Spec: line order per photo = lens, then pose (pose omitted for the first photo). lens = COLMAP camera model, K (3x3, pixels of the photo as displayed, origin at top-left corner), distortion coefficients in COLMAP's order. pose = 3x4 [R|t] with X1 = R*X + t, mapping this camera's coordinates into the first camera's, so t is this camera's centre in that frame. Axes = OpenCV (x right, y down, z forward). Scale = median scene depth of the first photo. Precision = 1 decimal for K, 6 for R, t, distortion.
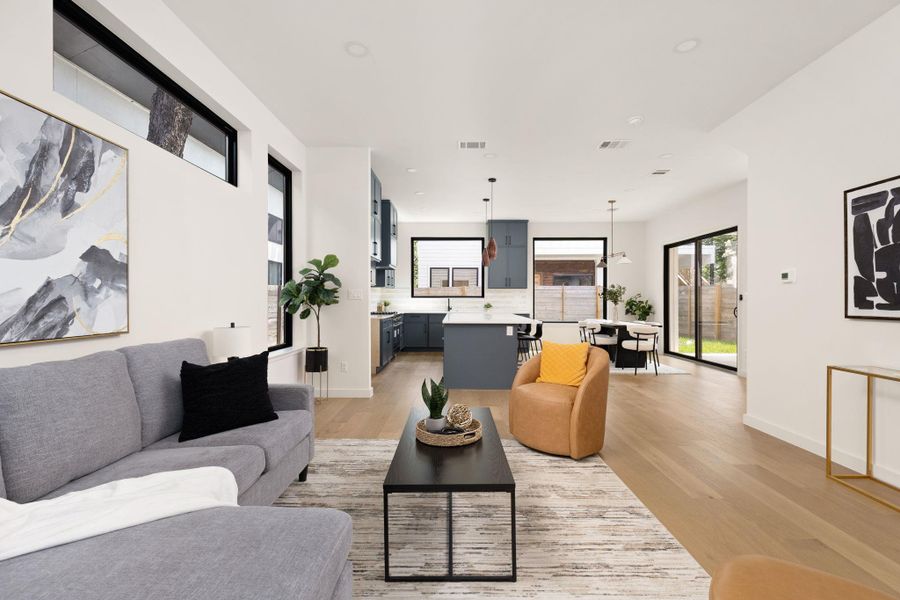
lens RADIAL K [[410.1, 0, 449.6], [0, 410.1, 297.9], [0, 0, 1]] dist [0.014356, 0.000010]
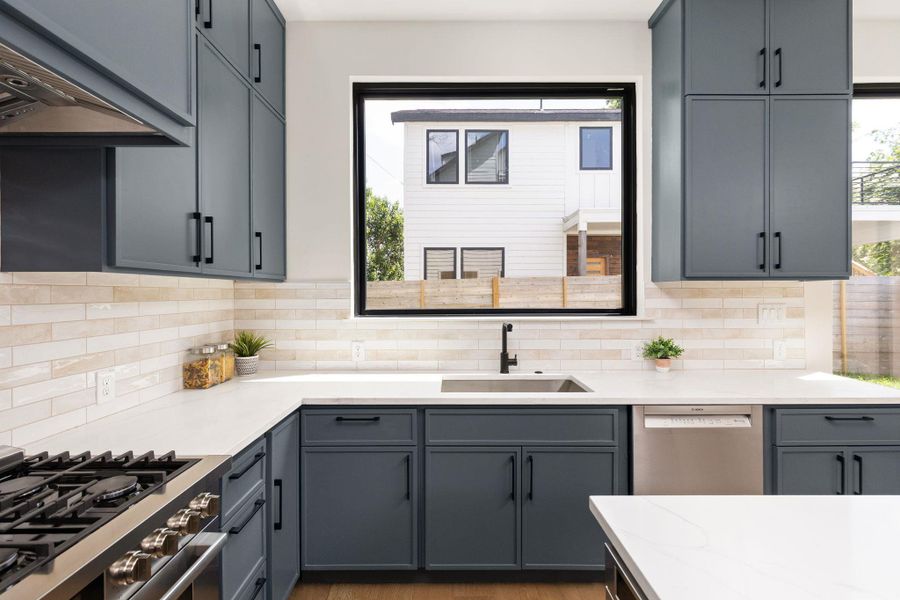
lens RADIAL K [[404.9, 0, 449.2], [0, 404.9, 292.8], [0, 0, 1]] dist [0.000711, 0.000032]
pose [[0.999859, -0.004849, 0.016068, -0.049039], [0.004828, 0.999987, 0.001349, -0.020036], [-0.016074, -0.001271, 0.999870, 0.946810]]
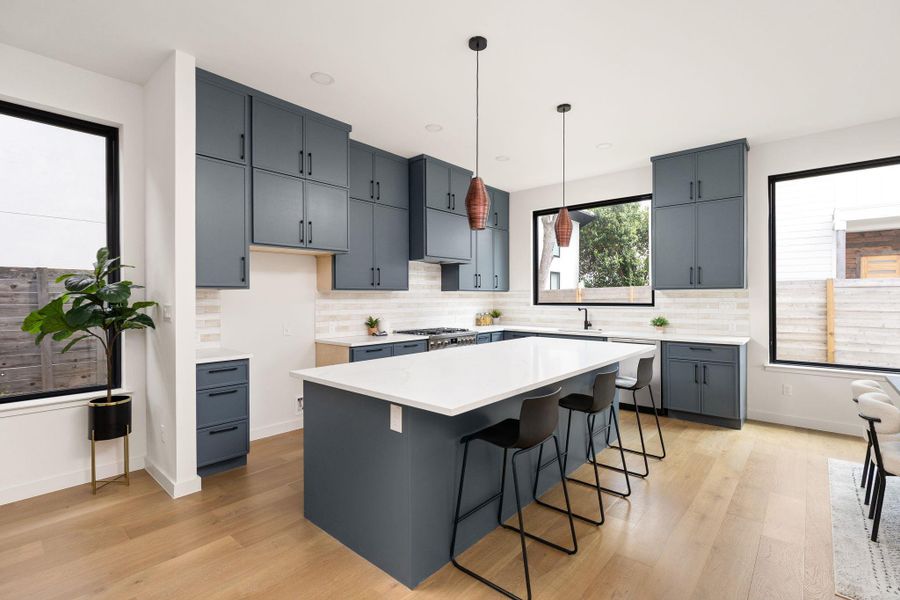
lens RADIAL K [[417.2, 0, 450.0], [0, 417.2, 300.0], [0, 0, 1]] dist [-0.001203, -0.000218]
pose [[0.762226, 0.000191, -0.647310, 0.294876], [0.005620, 0.999960, 0.006912, -0.017892], [0.647286, -0.008907, 0.762195, 0.526499]]
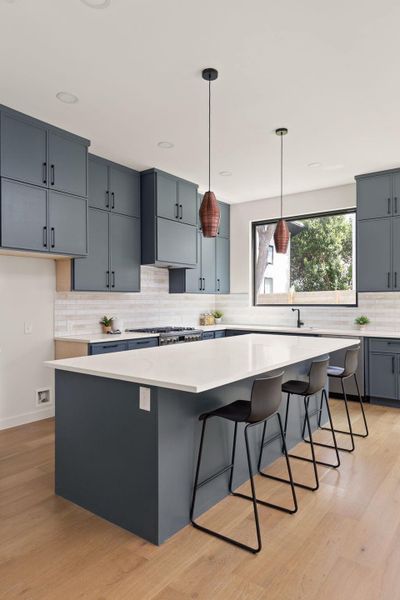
lens RADIAL K [[394.8, 0, 199.4], [0, 394.8, 302.2], [0, 0, 1]] dist [0.002358, -0.000383]
pose [[0.810100, -0.002817, -0.586285, 0.299848], [0.004557, 0.999989, 0.001491, -0.012300], [0.586274, -0.003879, 0.810103, 0.495177]]
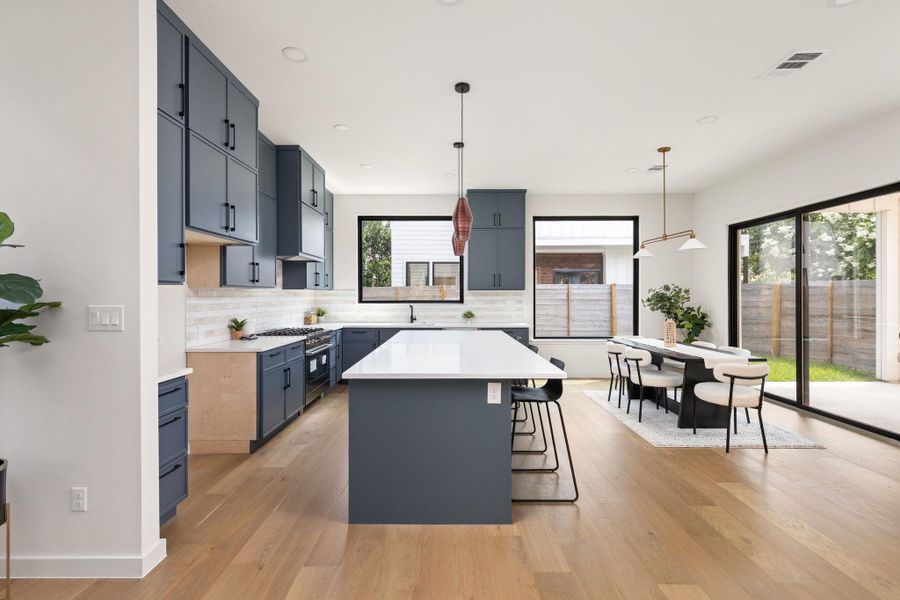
lens RADIAL K [[410.1, 0, 449.6], [0, 410.1, 297.9], [0, 0, 1]] dist [0.014356, 0.000010]
pose [[0.999868, -0.002995, 0.015979, 0.063486], [0.002851, 0.999955, 0.009029, -0.019569], [-0.016005, -0.008983, 0.999832, 0.385774]]
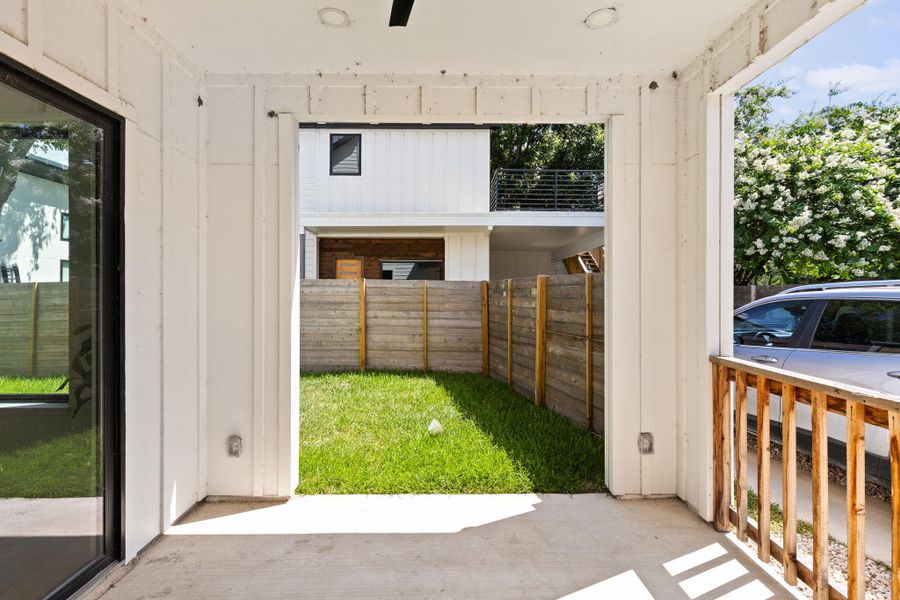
lens RADIAL K [[404.9, 0, 449.2], [0, 404.9, 292.8], [0, 0, 1]] dist [0.000711, 0.000032]
pose [[0.999955, -0.001081, 0.009375, 0.833674], [0.000990, 0.999952, 0.009760, -0.029782], [-0.009385, -0.009750, 0.999908, 0.865549]]
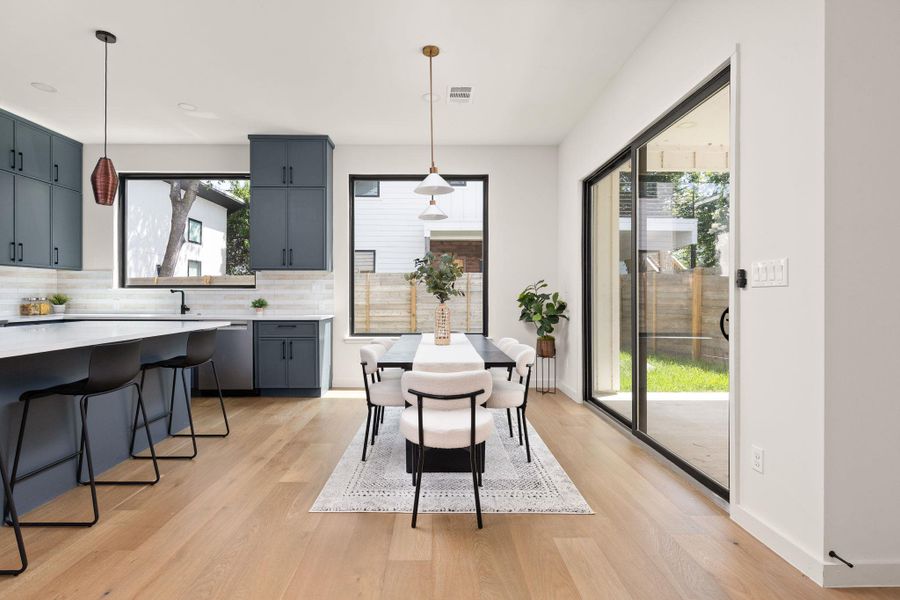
lens RADIAL K [[428.7, 0, 438.3], [0, 428.7, 297.9], [0, 0, 1]] dist [-0.002731, -0.000150]
pose [[0.999889, 0.000346, 0.014876, 0.392619], [-0.000467, 0.999967, 0.008112, 0.009319], [-0.014873, -0.008118, 0.999856, 0.566189]]
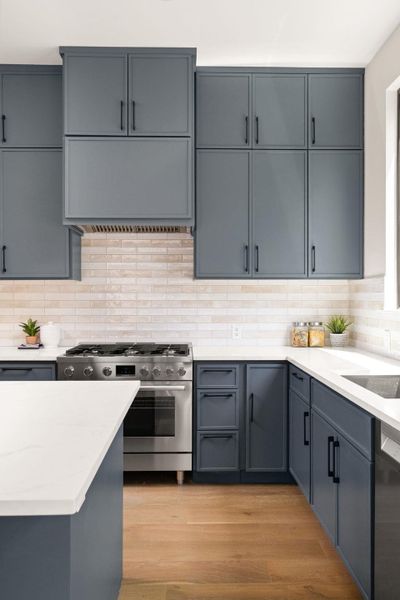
lens RADIAL K [[486.5, 0, 200.0], [0, 486.5, 300.0], [0, 0, 1]] dist [-0.002397, -0.001466]
pose [[0.042016, 0.007415, -0.999089, 0.294792], [0.000946, 0.999972, 0.007462, -0.012097], [0.999116, -0.001258, 0.042008, 1.085801]]
